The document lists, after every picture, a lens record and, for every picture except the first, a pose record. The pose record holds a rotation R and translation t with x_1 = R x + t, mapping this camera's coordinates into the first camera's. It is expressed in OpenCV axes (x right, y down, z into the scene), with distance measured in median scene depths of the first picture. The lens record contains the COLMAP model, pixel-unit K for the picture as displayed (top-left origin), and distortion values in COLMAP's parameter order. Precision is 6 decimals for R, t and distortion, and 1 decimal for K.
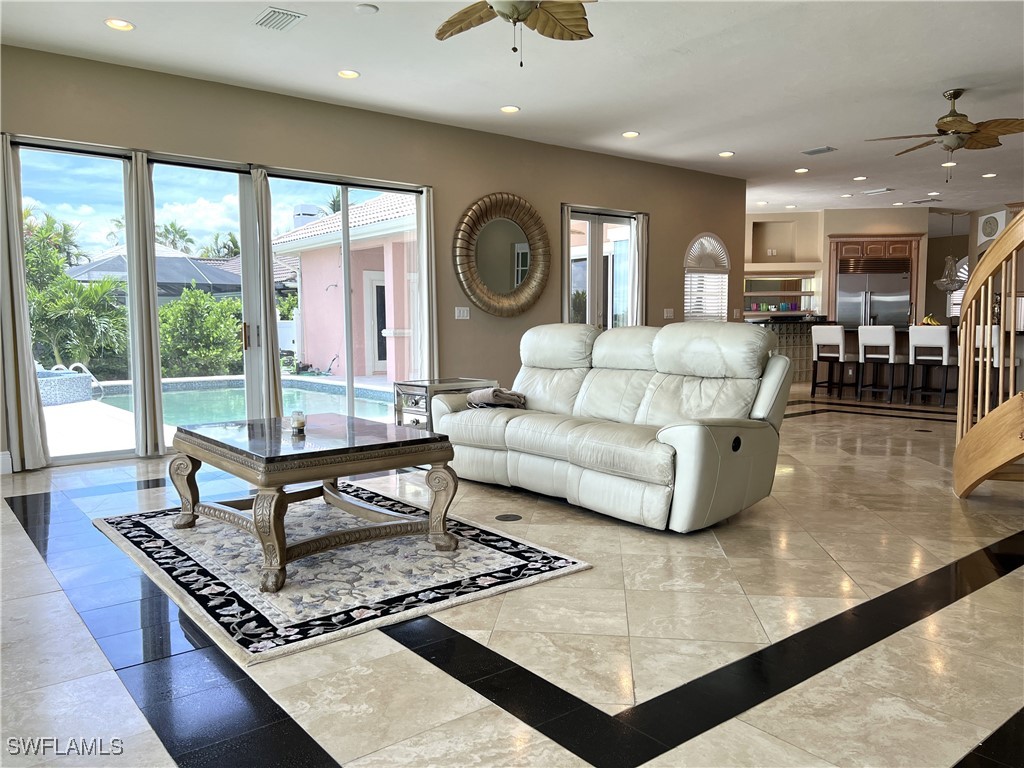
lens RADIAL K [[768.2, 0, 504.4], [0, 768.2, 381.2], [0, 0, 1]] dist [0.035536, -0.033551]
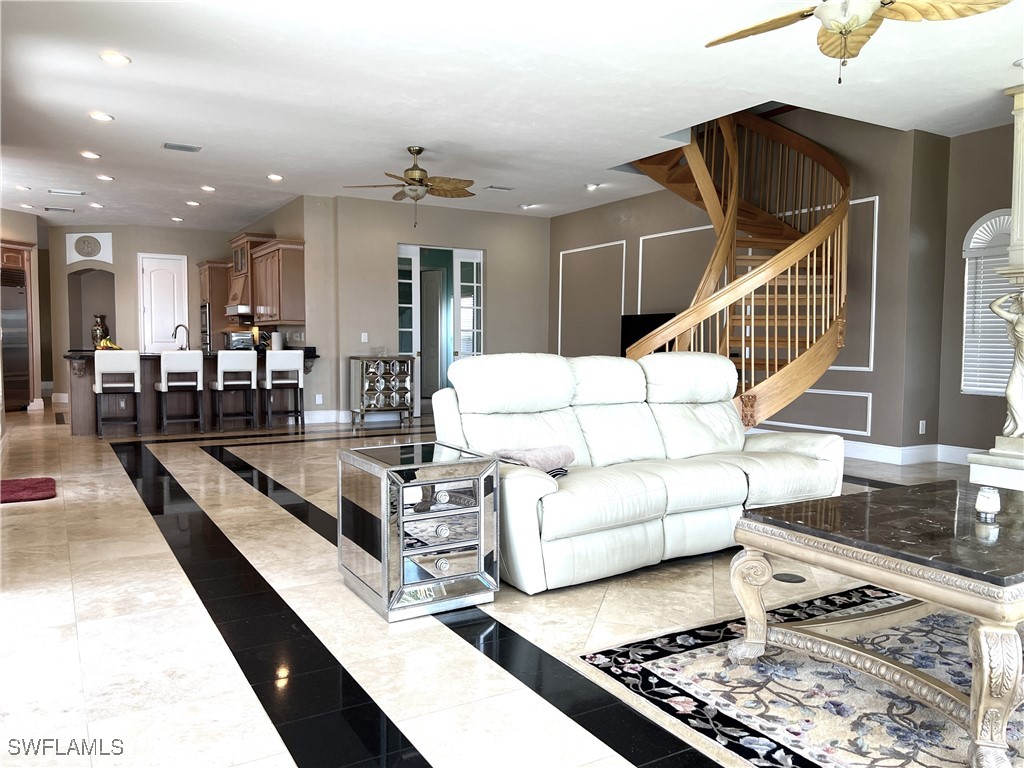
lens RADIAL K [[768.2, 0, 512.8], [0, 768.2, 379.6], [0, 0, 1]] dist [0.035536, -0.033551]
pose [[-0.130198, 0.076327, -0.988546, 0.571263], [-0.085987, 0.992407, 0.087950, -0.098744], [0.987752, 0.096453, -0.122646, 0.766673]]
